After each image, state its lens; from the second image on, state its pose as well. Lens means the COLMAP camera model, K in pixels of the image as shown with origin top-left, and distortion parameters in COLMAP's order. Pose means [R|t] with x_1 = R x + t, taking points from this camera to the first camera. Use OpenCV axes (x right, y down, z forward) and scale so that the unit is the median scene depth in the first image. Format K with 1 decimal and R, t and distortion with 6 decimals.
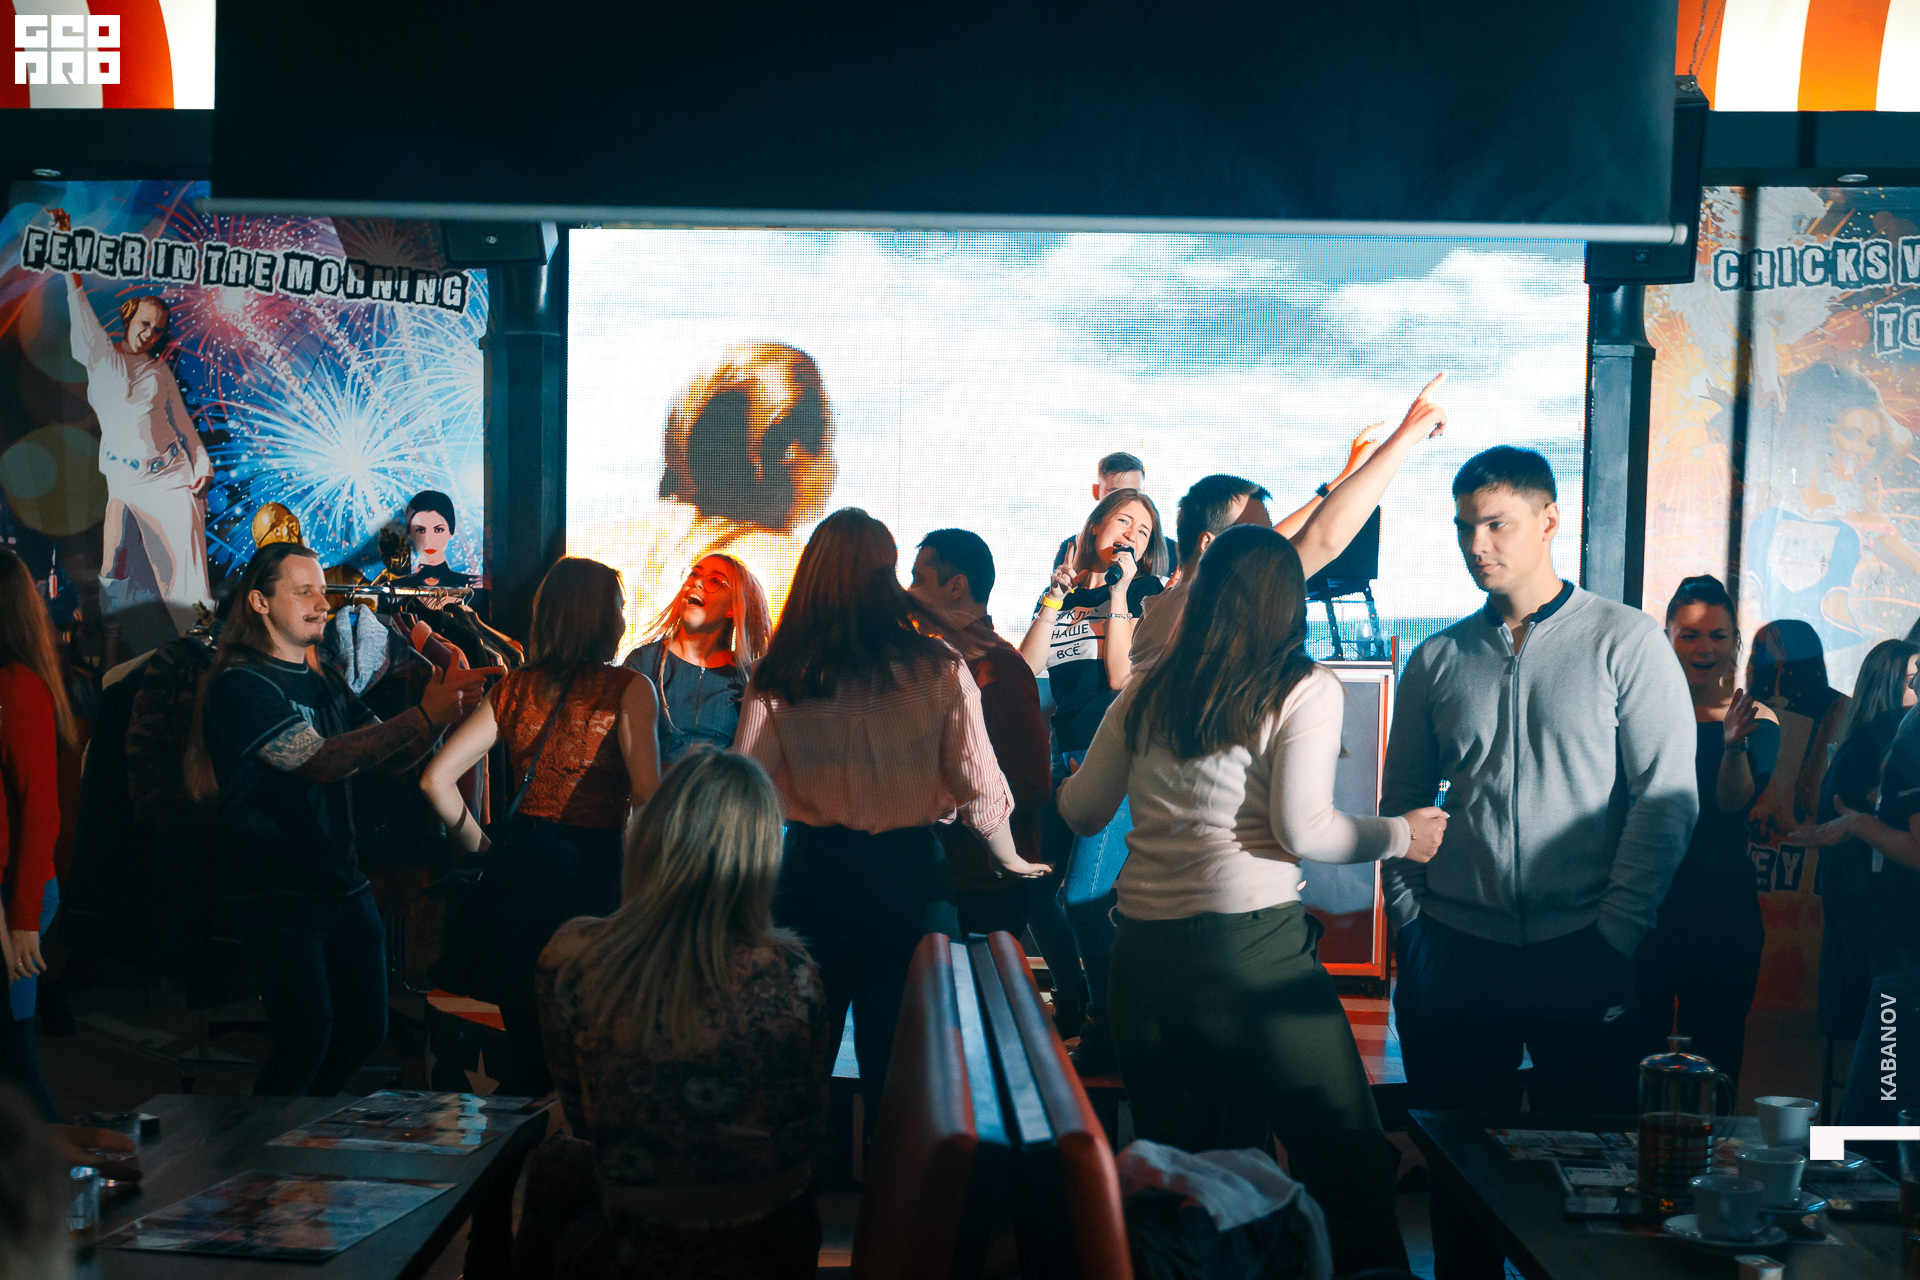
lens RADIAL K [[1914.7, 0, 961.2], [0, 1914.7, 642.1], [0, 0, 1]] dist [0.034080, 0.000000]
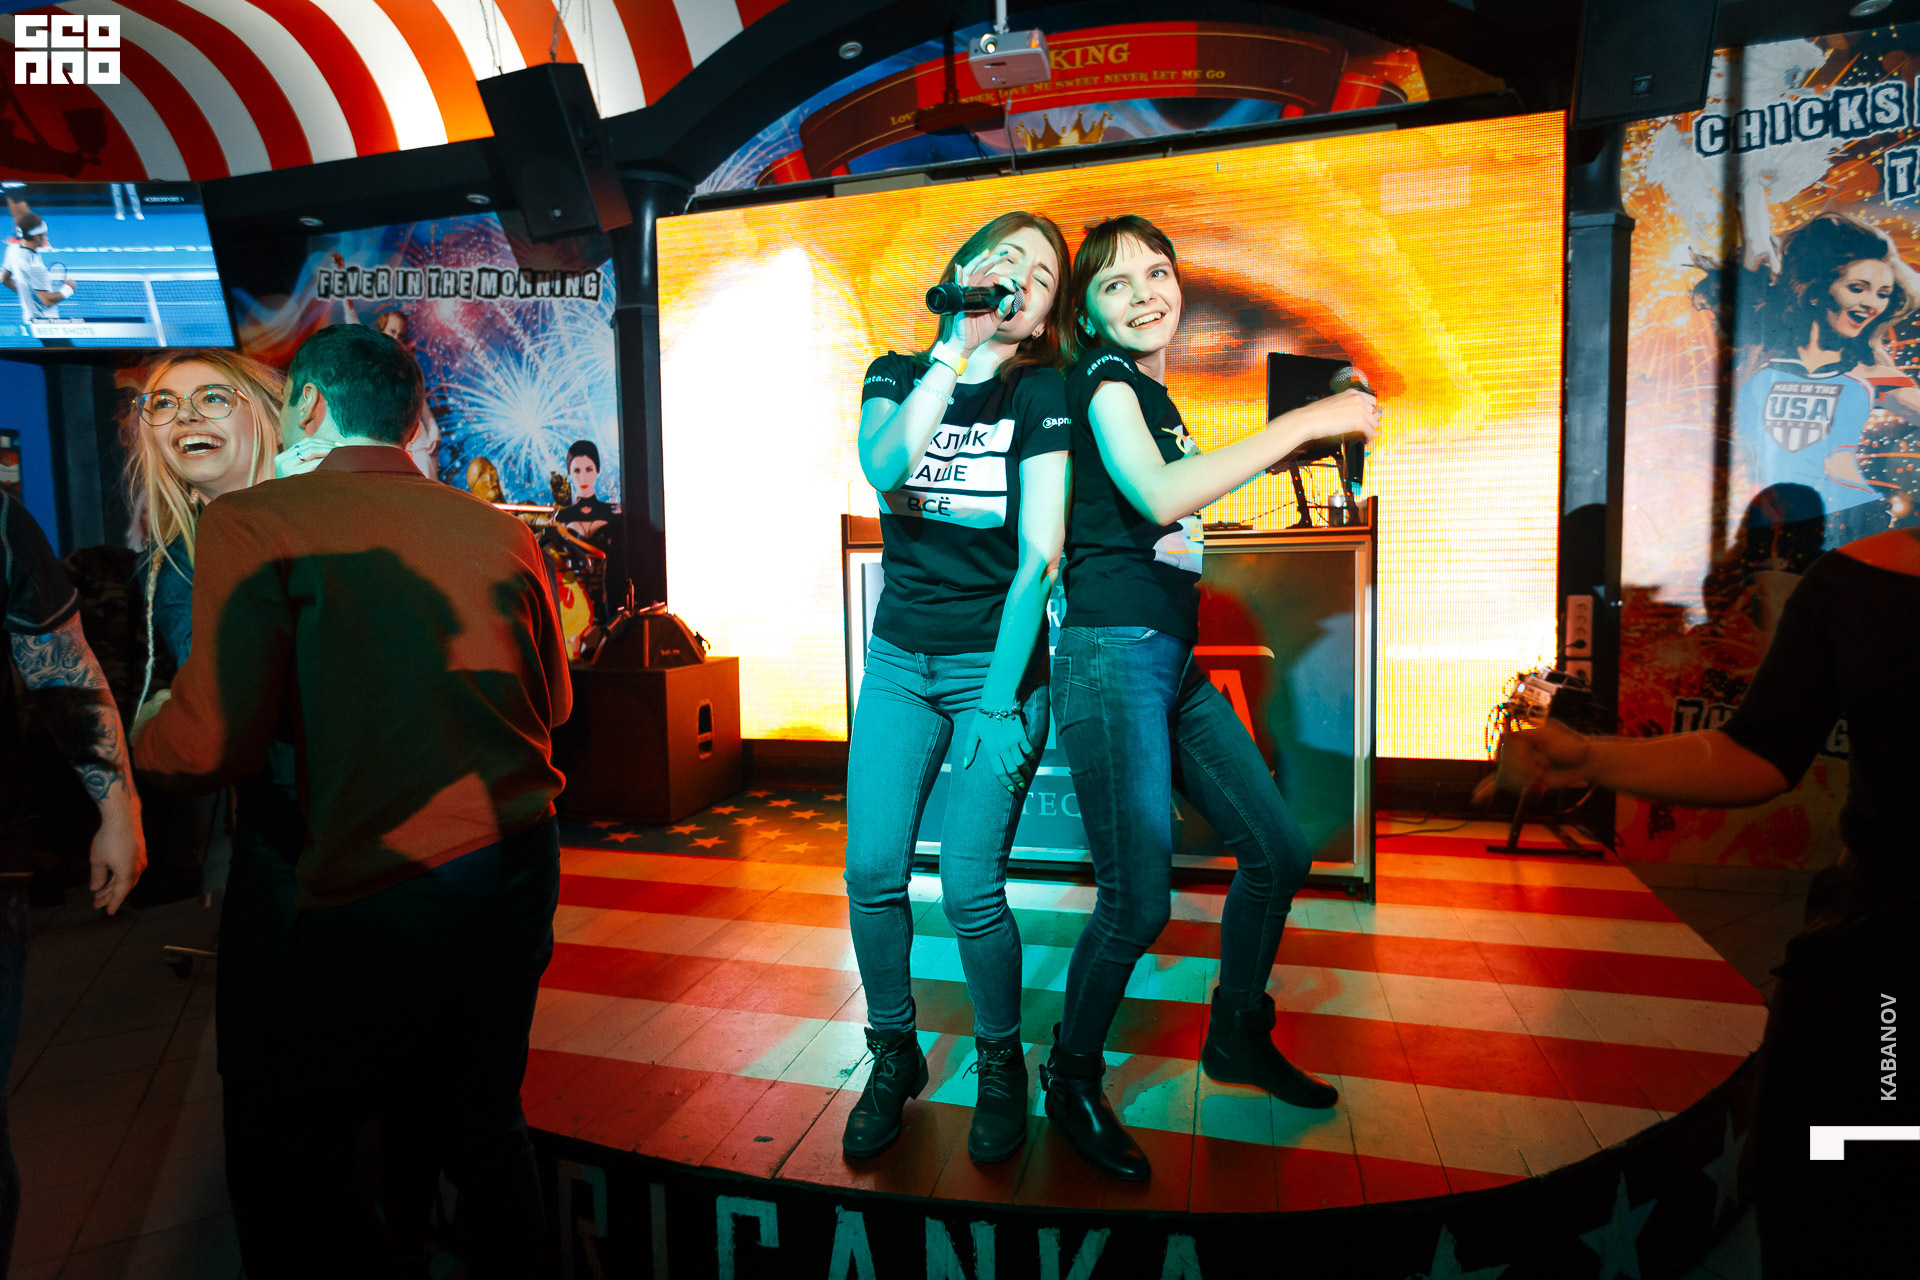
lens RADIAL K [[1040.9, 0, 923.3], [0, 1040.9, 590.2], [0, 0, 1]] dist [0.010987, 0.000335]
pose [[0.983955, -0.030087, -0.175863, 0.073712], [0.034532, 0.999155, 0.022269, 0.015233], [0.175045, -0.027985, 0.984163, 0.340310]]
